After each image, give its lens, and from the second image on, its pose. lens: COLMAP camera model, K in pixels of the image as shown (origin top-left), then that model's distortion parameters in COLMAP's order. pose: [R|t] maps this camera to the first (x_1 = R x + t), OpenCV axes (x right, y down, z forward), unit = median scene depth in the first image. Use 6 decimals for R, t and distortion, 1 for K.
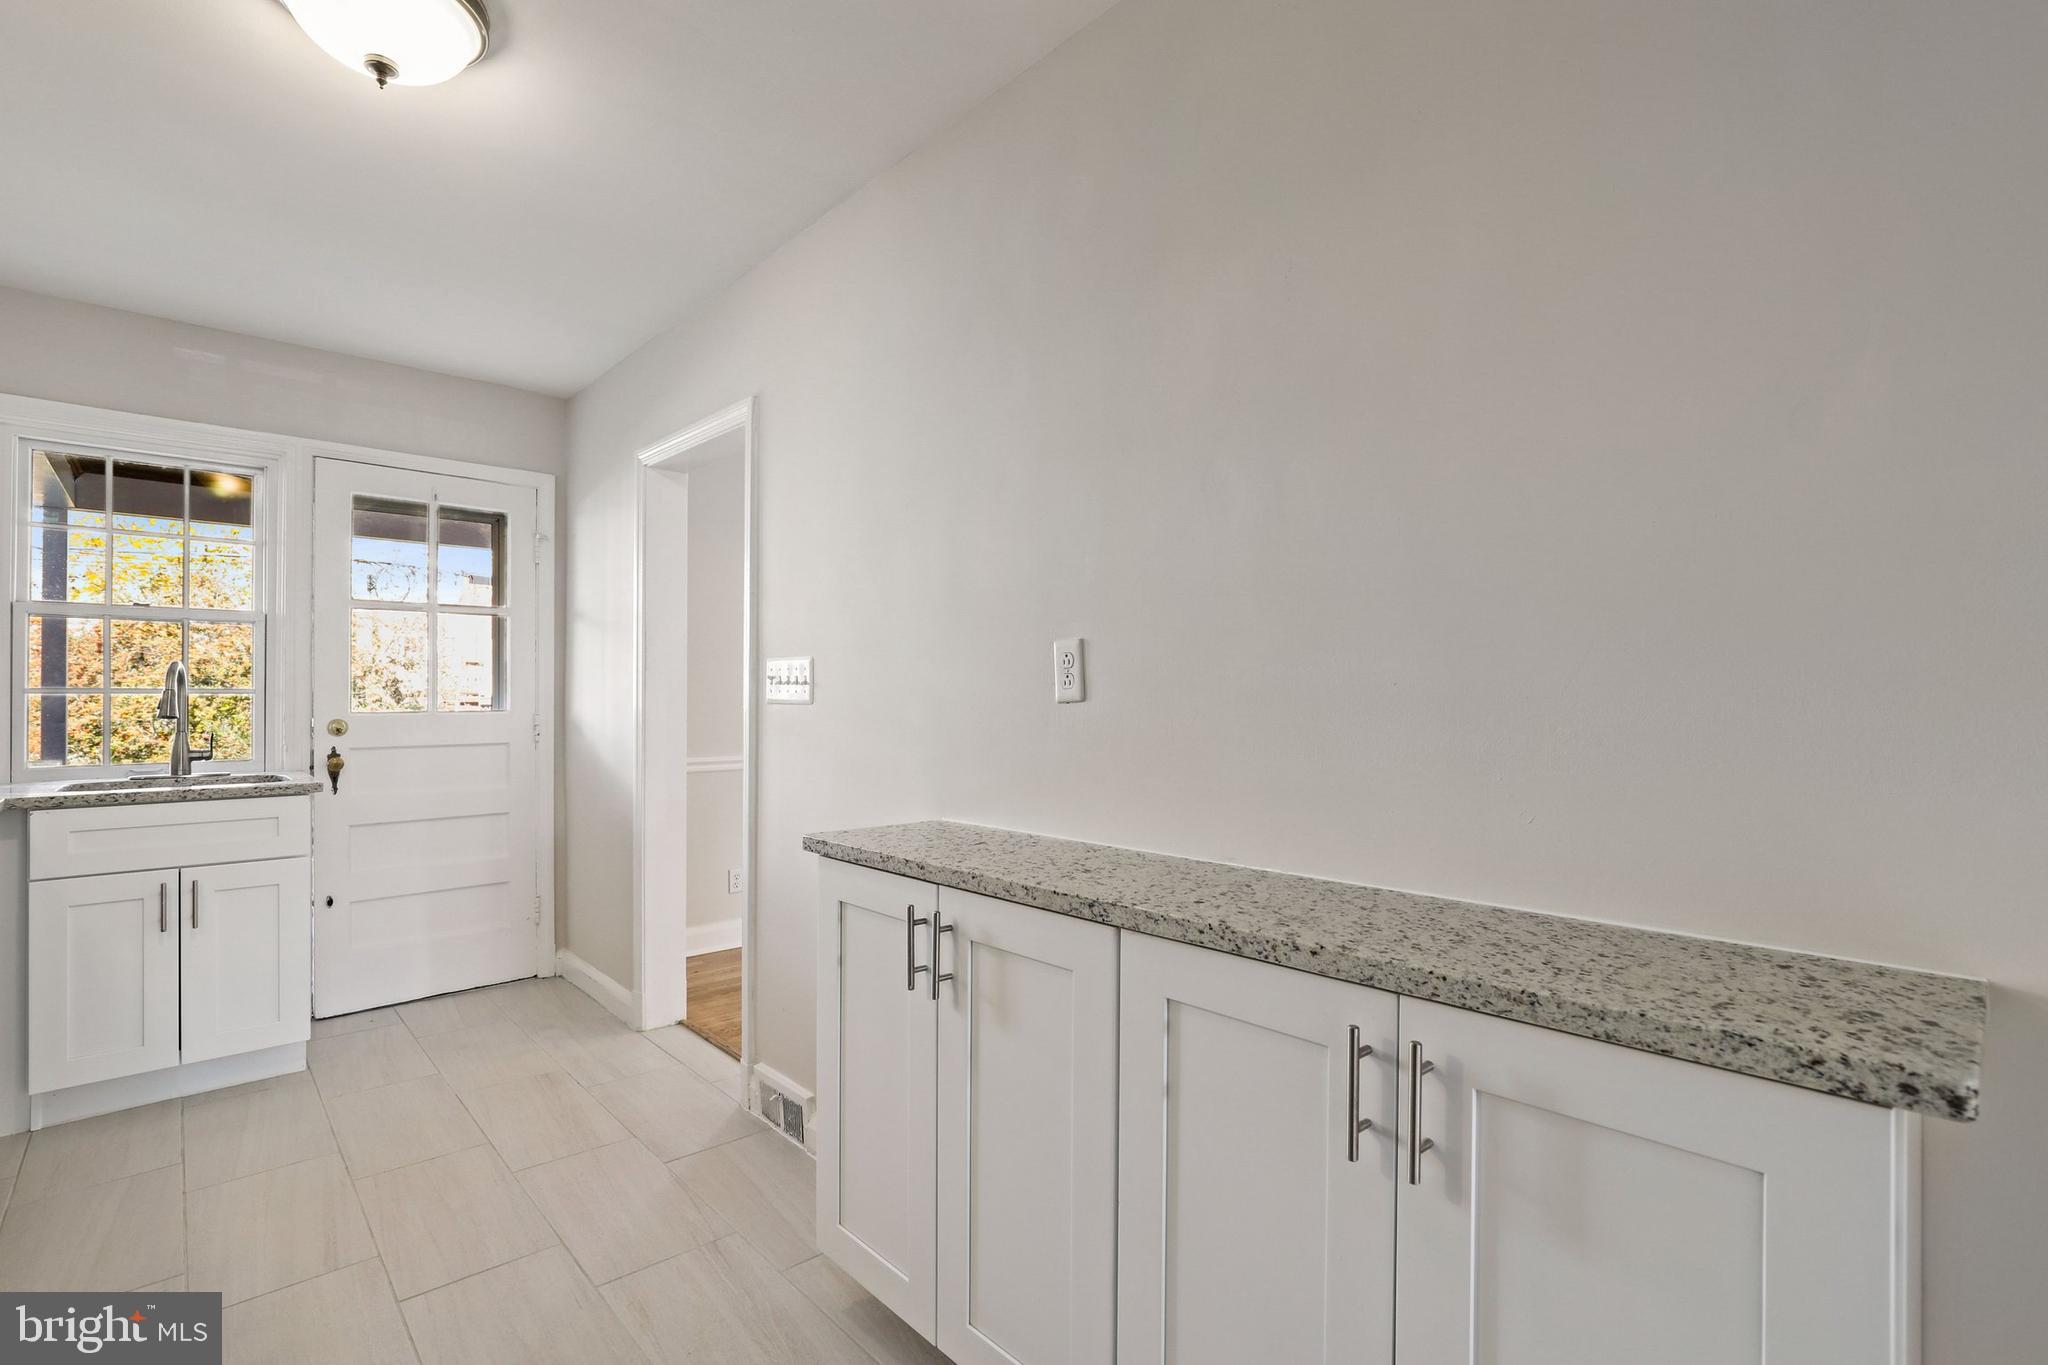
lens RADIAL K [[962.1, 0, 1016.2], [0, 962.1, 703.4], [0, 0, 1]] dist [-0.018897, 0.000397]
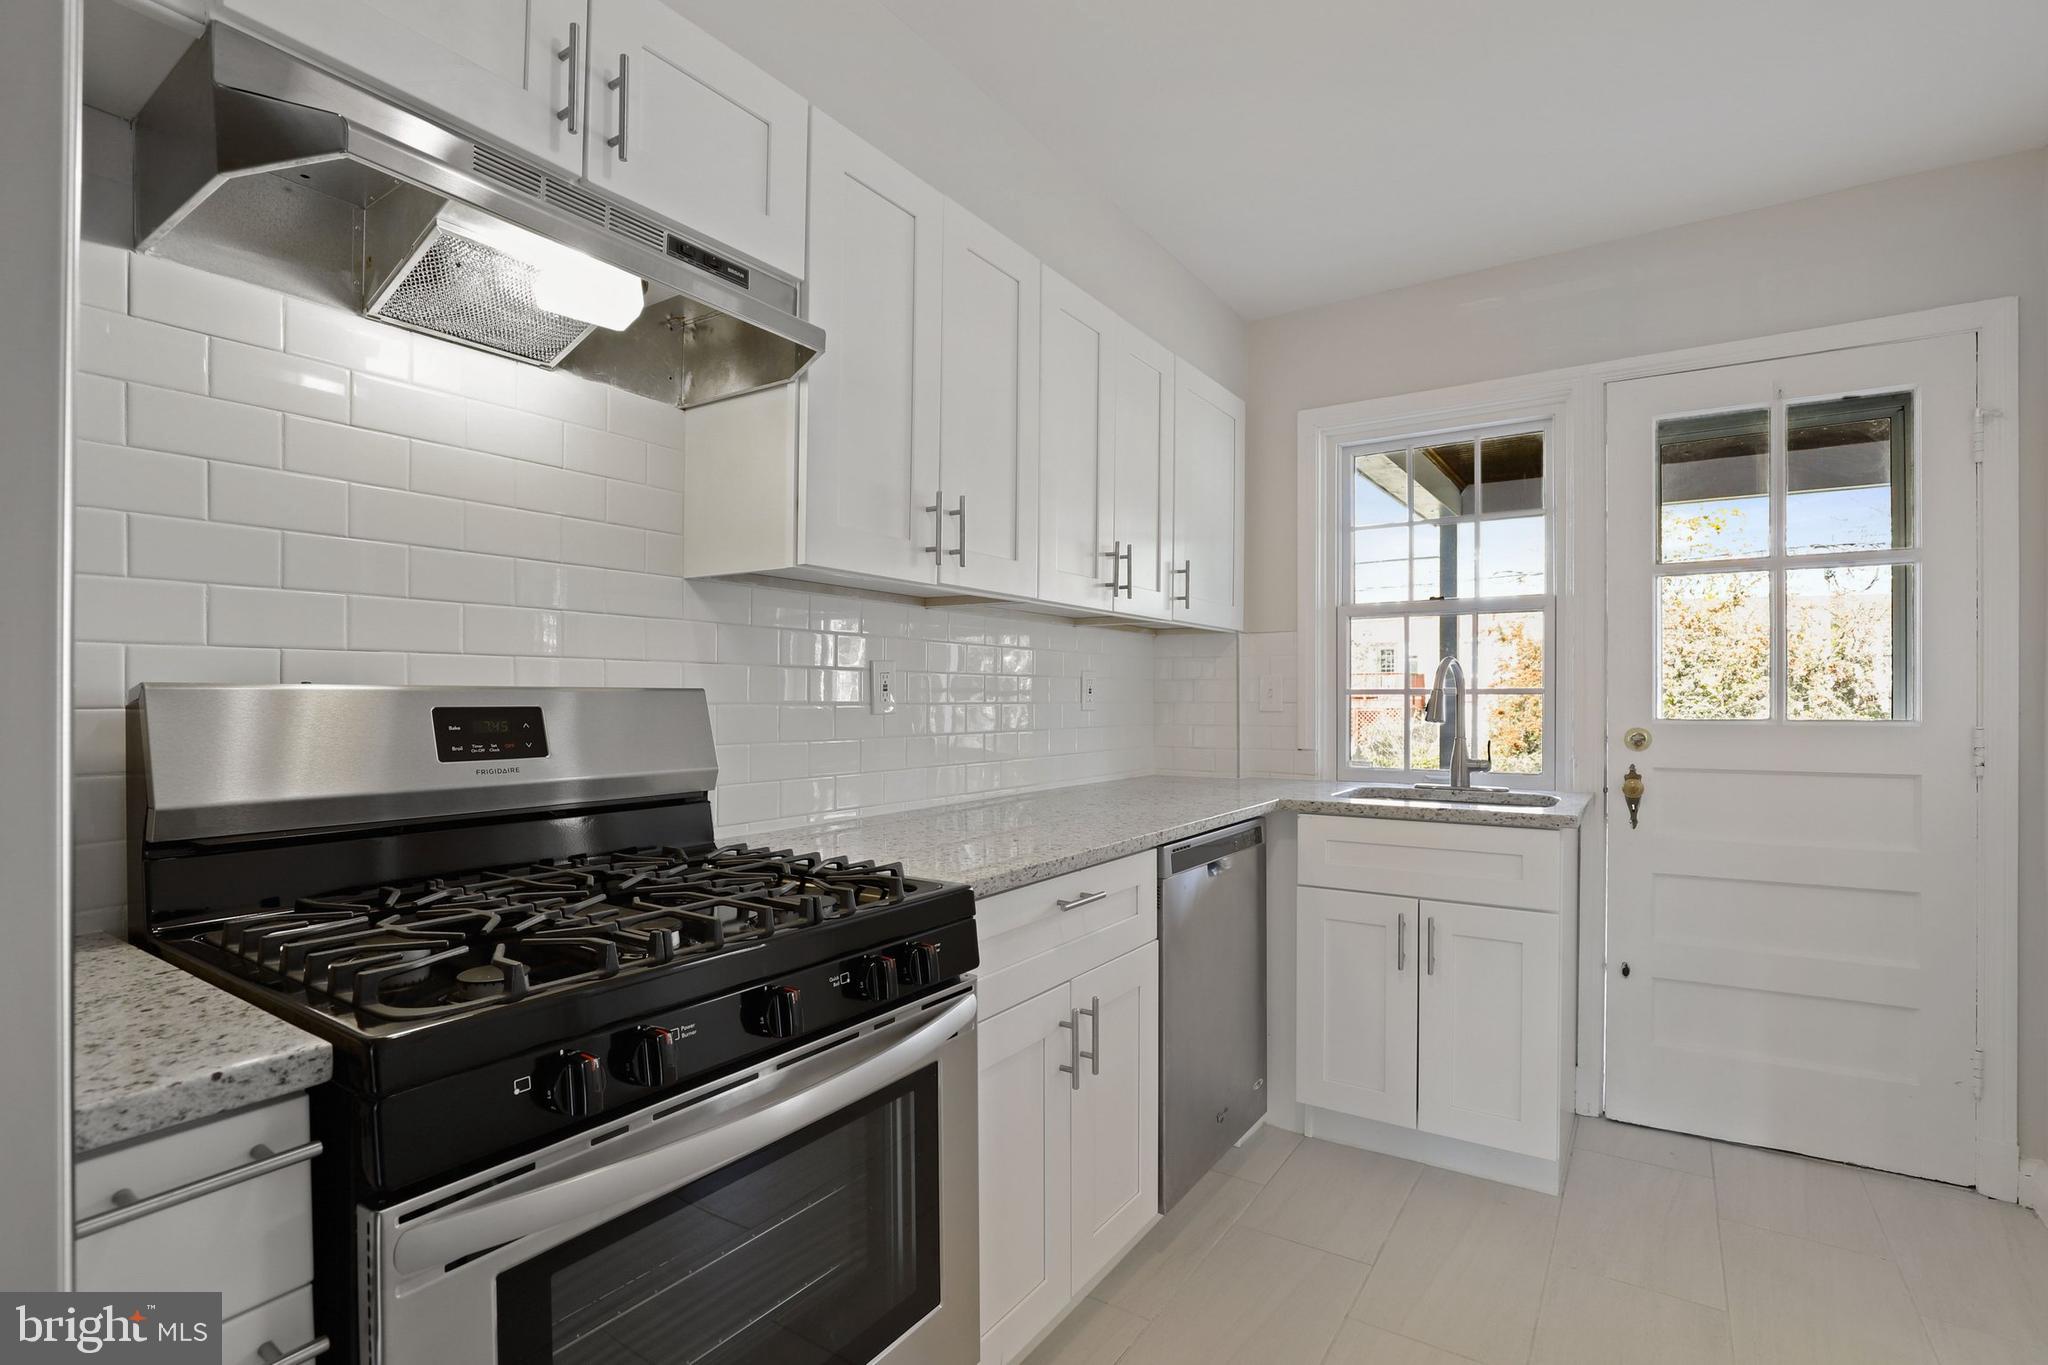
lens RADIAL K [[942.4, 0, 1016.4], [0, 942.4, 698.4], [0, 0, 1]] dist [-0.016624, 0.000778]
pose [[0.243346, -0.001261, -0.969939, -0.121068], [-0.006725, 0.999973, -0.002987, -0.000997], [0.969916, 0.007250, 0.243331, 0.350857]]
